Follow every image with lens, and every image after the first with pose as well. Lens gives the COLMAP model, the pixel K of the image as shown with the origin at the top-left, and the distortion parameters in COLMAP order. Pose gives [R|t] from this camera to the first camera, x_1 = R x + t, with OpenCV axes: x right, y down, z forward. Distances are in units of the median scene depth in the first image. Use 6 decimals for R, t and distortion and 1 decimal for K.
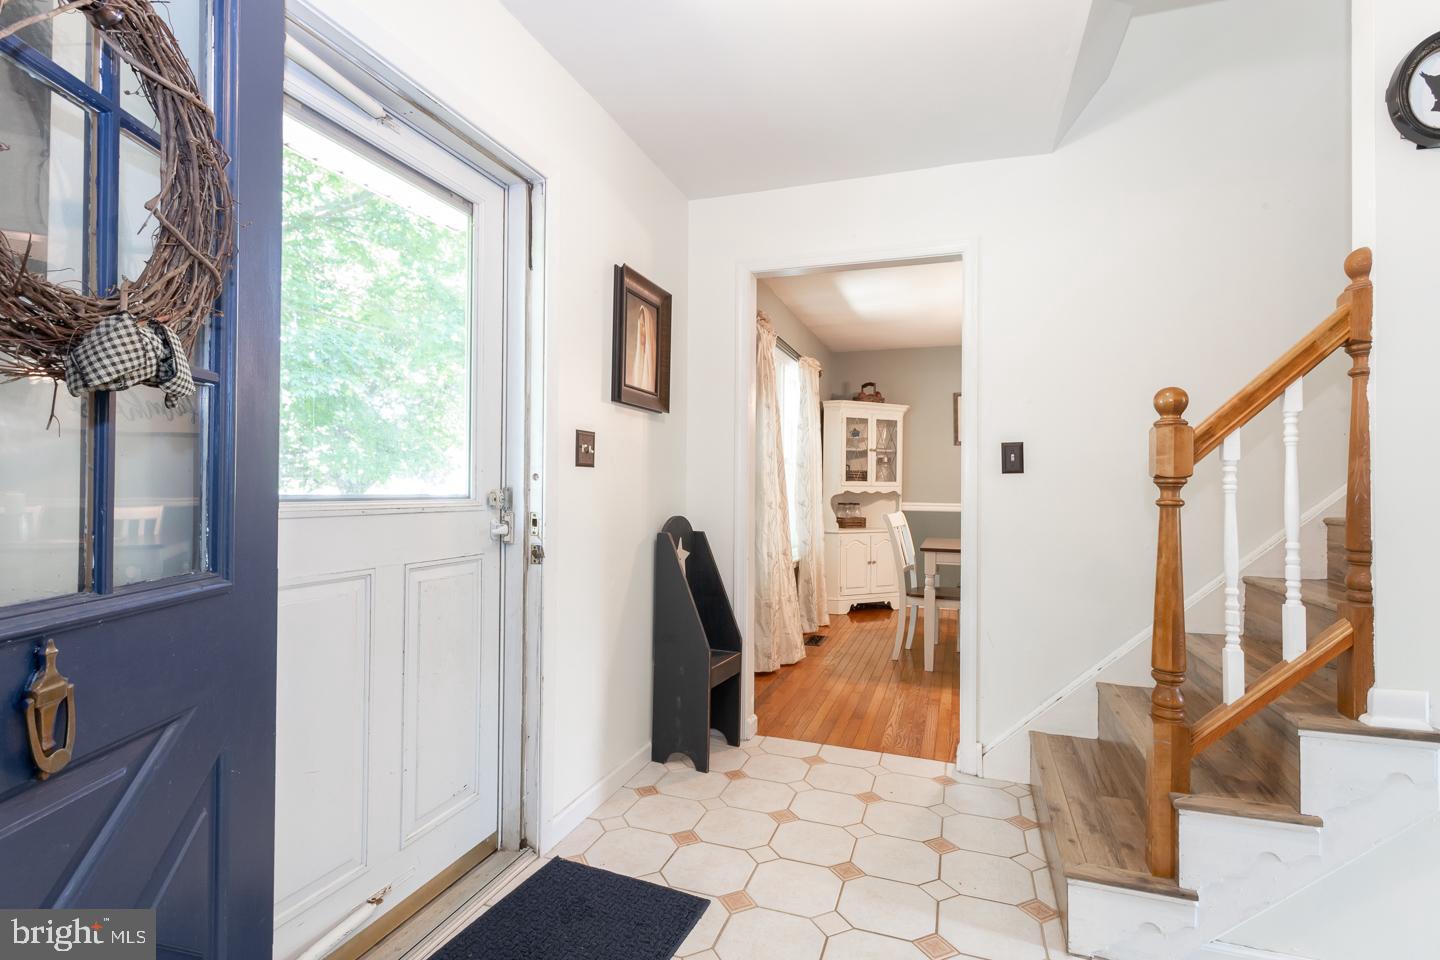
lens RADIAL K [[679.2, 0, 720.3], [0, 679.2, 484.7], [0, 0, 1]] dist [0.003357, -0.000436]
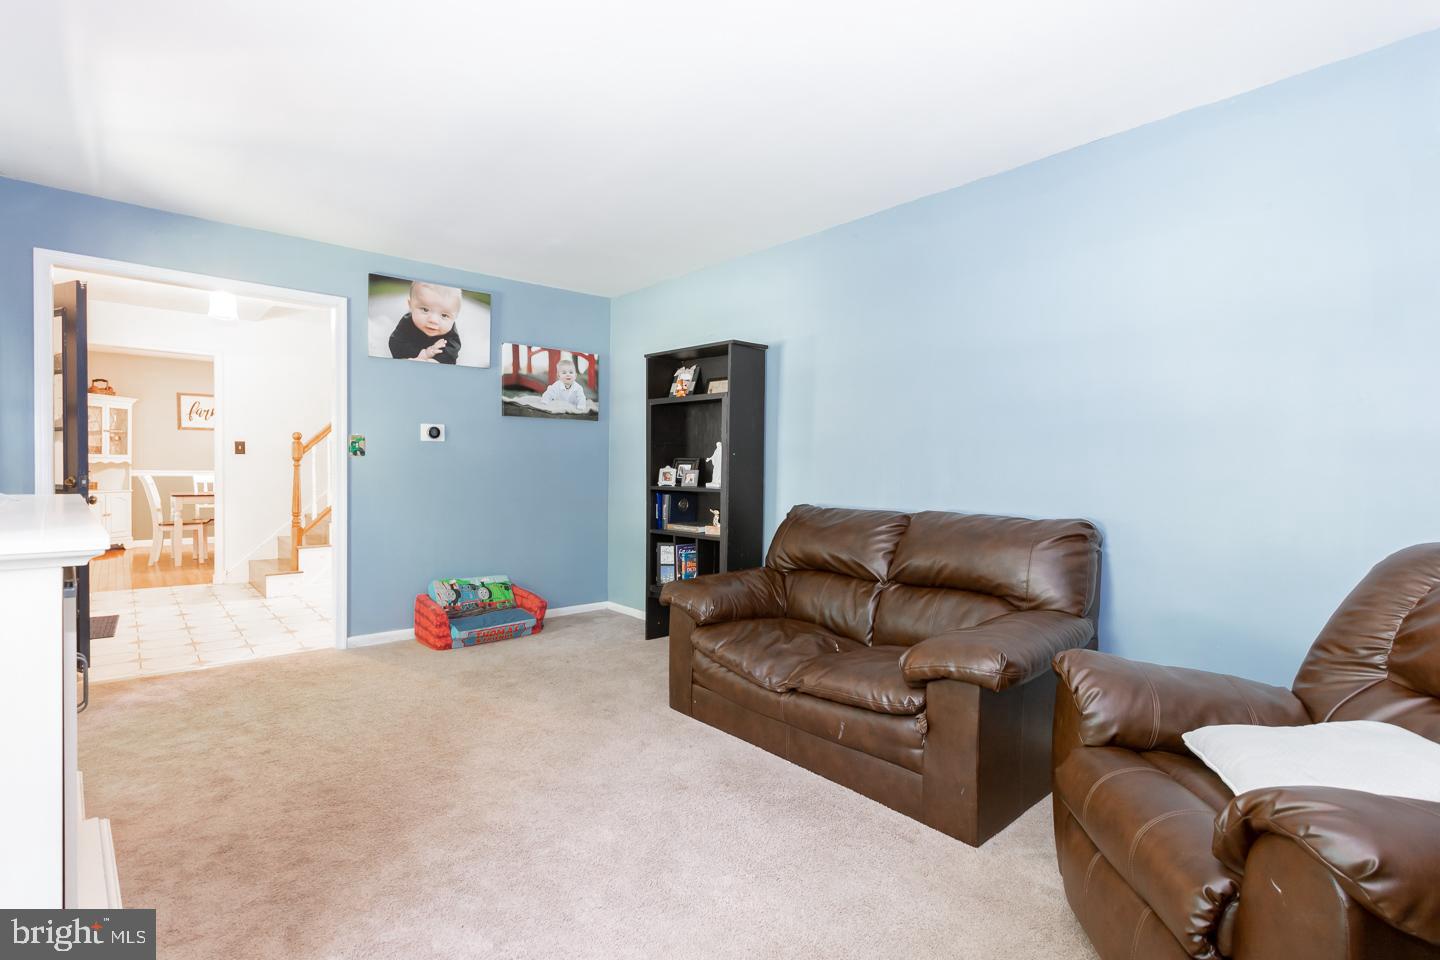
lens RADIAL K [[679.2, 0, 728.2], [0, 679.2, 477.3], [0, 0, 1]] dist [0.003357, -0.000436]
pose [[0.478667, -0.014836, 0.877871, -0.515698], [-0.011349, 0.999669, 0.023082, -0.006427], [-0.877923, -0.021011, 0.478340, -1.002887]]
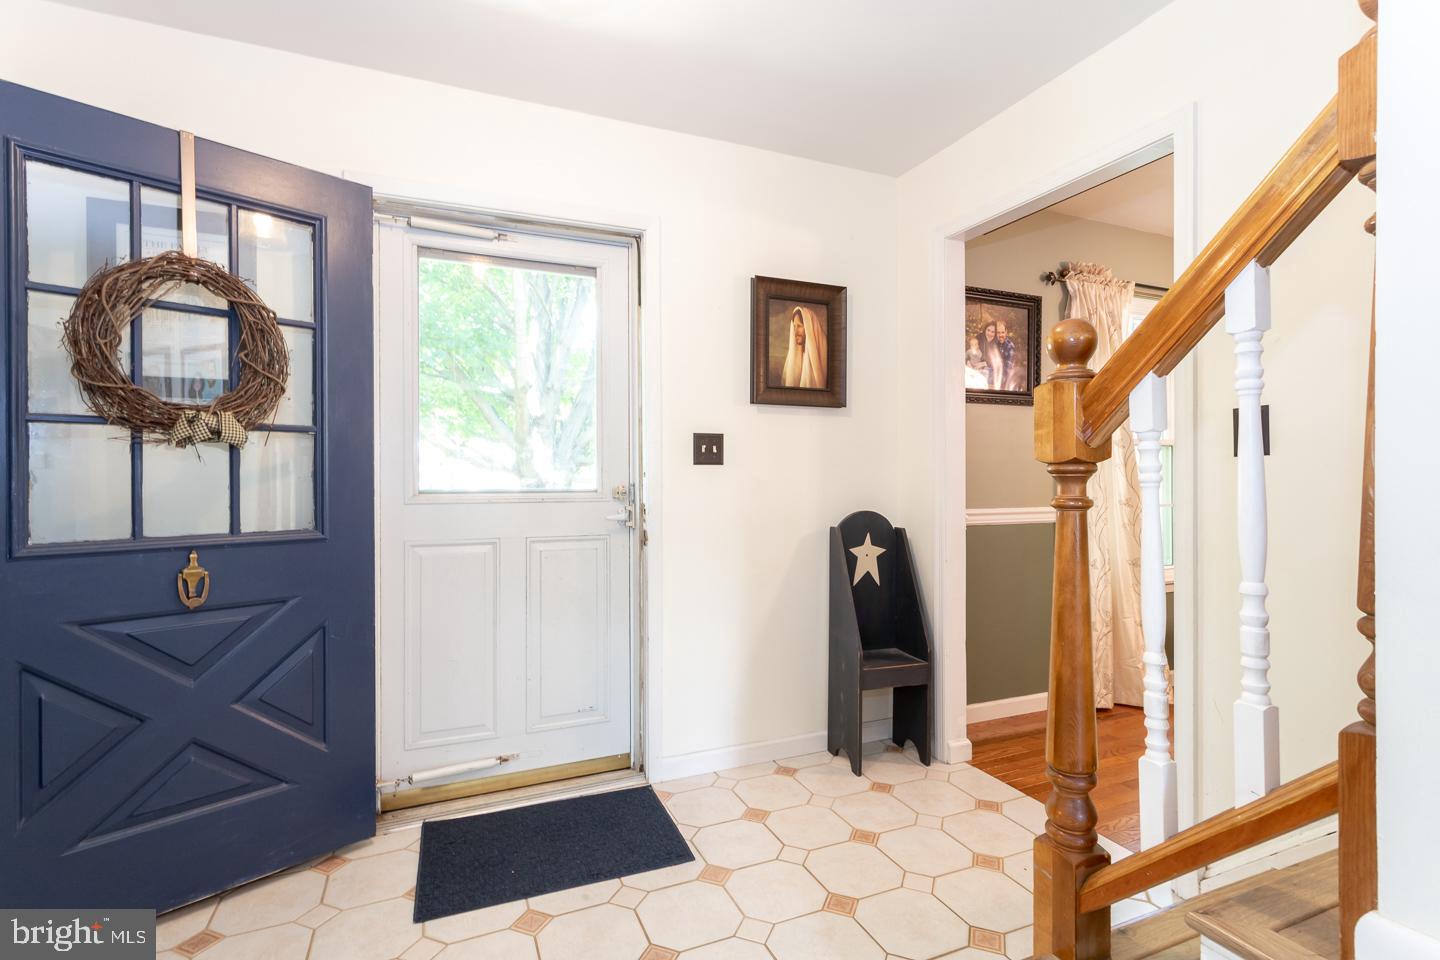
lens RADIAL K [[679.2, 0, 731.3], [0, 679.2, 487.5], [0, 0, 1]] dist [0.003357, -0.000436]
pose [[0.679710, -0.002042, -0.733478, 0.677972], [0.011675, 0.999900, 0.008036, 0.002816], [0.733388, -0.014026, 0.679666, 0.255655]]
